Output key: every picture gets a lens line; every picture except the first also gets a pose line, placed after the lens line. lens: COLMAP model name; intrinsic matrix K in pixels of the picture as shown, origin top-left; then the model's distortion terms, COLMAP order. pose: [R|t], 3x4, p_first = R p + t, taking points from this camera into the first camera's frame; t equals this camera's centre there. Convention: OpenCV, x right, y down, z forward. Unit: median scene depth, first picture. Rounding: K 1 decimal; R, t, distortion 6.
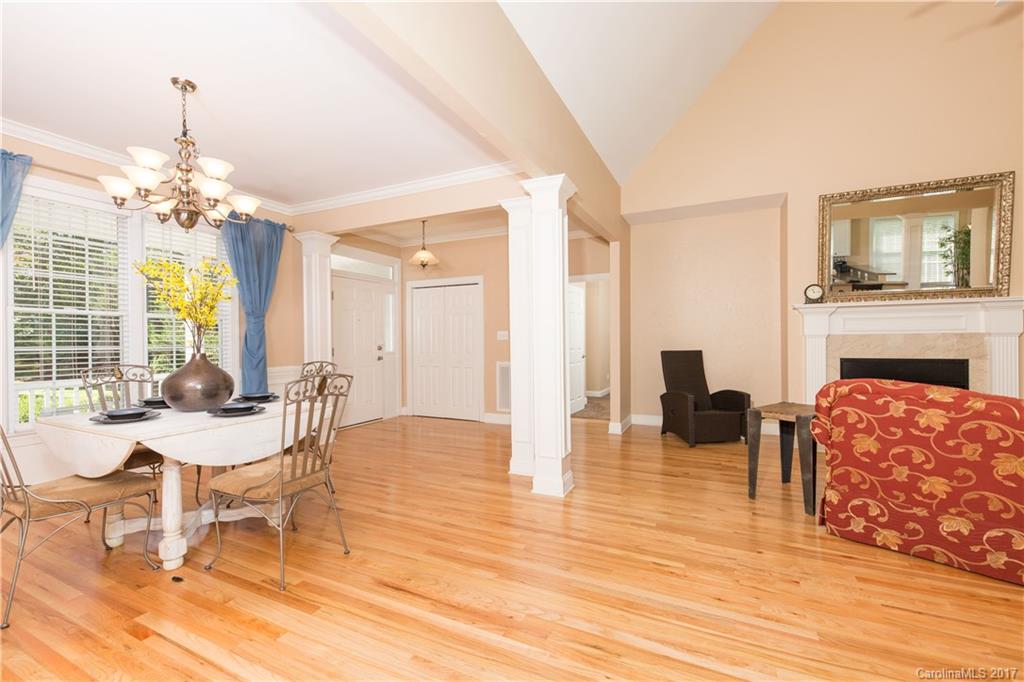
lens RADIAL K [[432.1, 0, 514.2], [0, 432.1, 346.2], [0, 0, 1]] dist [0.013468, -0.005339]
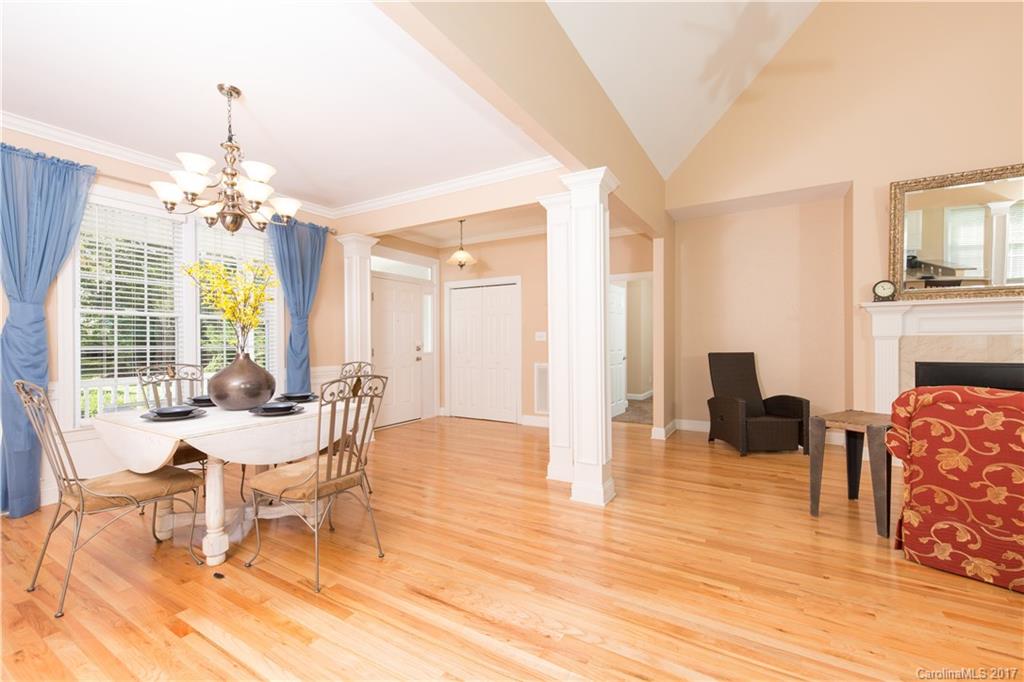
lens RADIAL K [[432.1, 0, 511.7], [0, 432.1, 345.4], [0, 0, 1]] dist [0.013468, -0.005339]
pose [[0.995493, 0.003394, -0.094769, 0.000953], [-0.003763, 0.999986, -0.003724, -0.000727], [0.094755, 0.004064, 0.995492, 0.038718]]
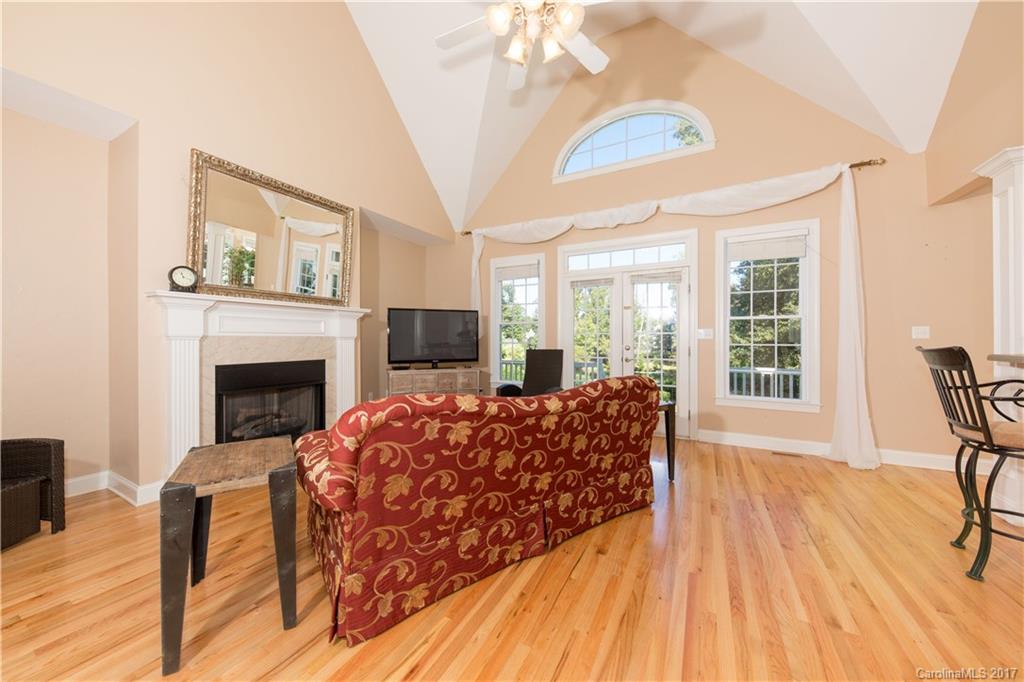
lens RADIAL K [[352.9, 0, 517.3], [0, 352.9, 340.8], [0, 0, 1]] dist [0.001983, -0.002343]
pose [[0.044354, 0.005864, 0.998999, 0.242750], [0.012500, 0.999901, -0.006424, -0.013023], [-0.998938, 0.012772, 0.044276, 0.823279]]
